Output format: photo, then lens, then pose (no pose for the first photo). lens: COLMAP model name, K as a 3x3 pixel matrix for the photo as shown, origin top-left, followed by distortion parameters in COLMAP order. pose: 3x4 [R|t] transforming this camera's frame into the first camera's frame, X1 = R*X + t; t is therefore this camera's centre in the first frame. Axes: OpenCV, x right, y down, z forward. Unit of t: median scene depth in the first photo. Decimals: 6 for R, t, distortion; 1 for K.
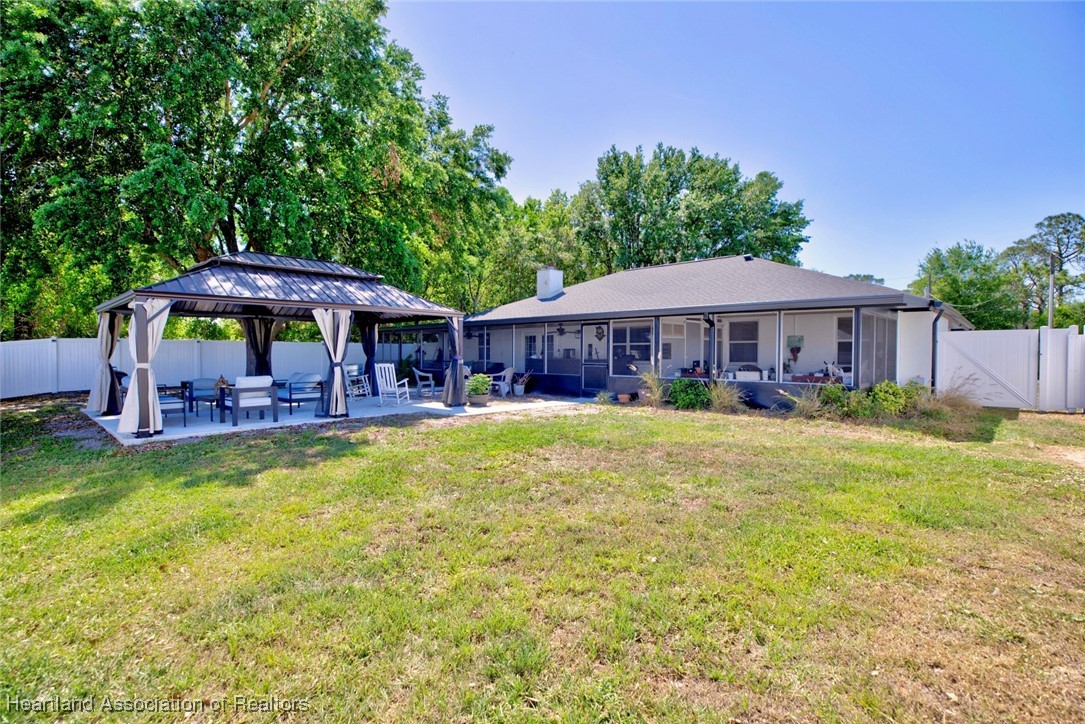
lens RADIAL K [[519.4, 0, 543.6], [0, 519.4, 358.9], [0, 0, 1]] dist [0.001822, -0.000385]
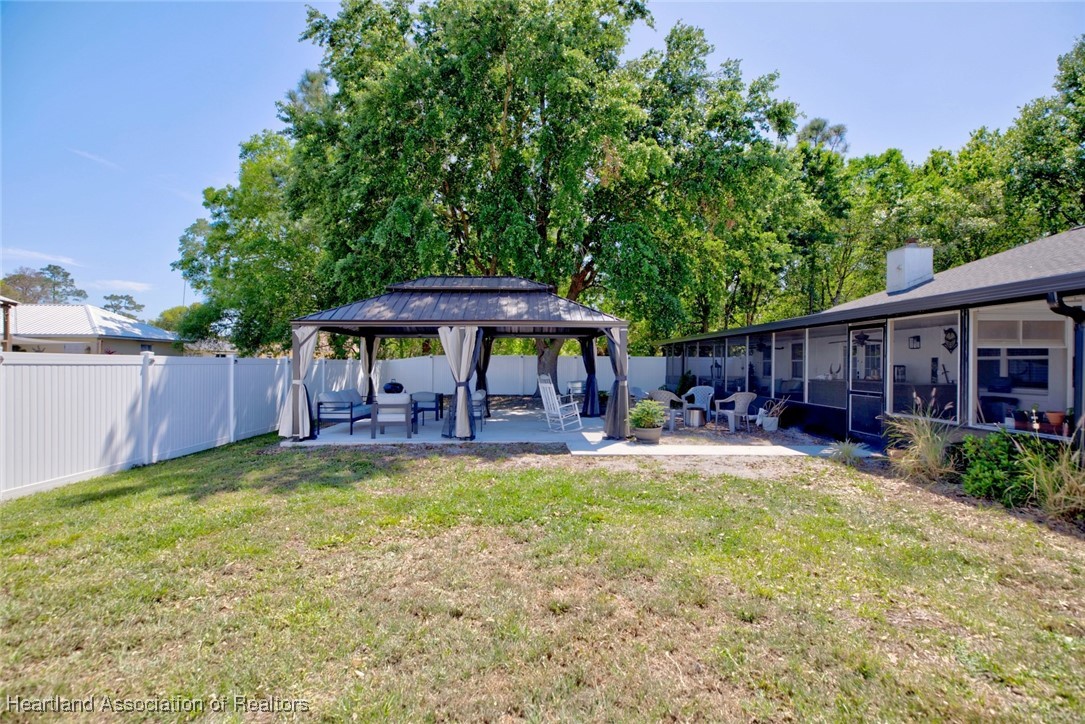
lens RADIAL K [[519.4, 0, 542.4], [0, 519.4, 364.5], [0, 0, 1]] dist [0.001822, -0.000385]
pose [[0.705677, 0.003516, -0.708525, 0.256787], [-0.012542, 0.999893, -0.007529, -0.013253], [0.708423, 0.014200, 0.705645, 0.292435]]
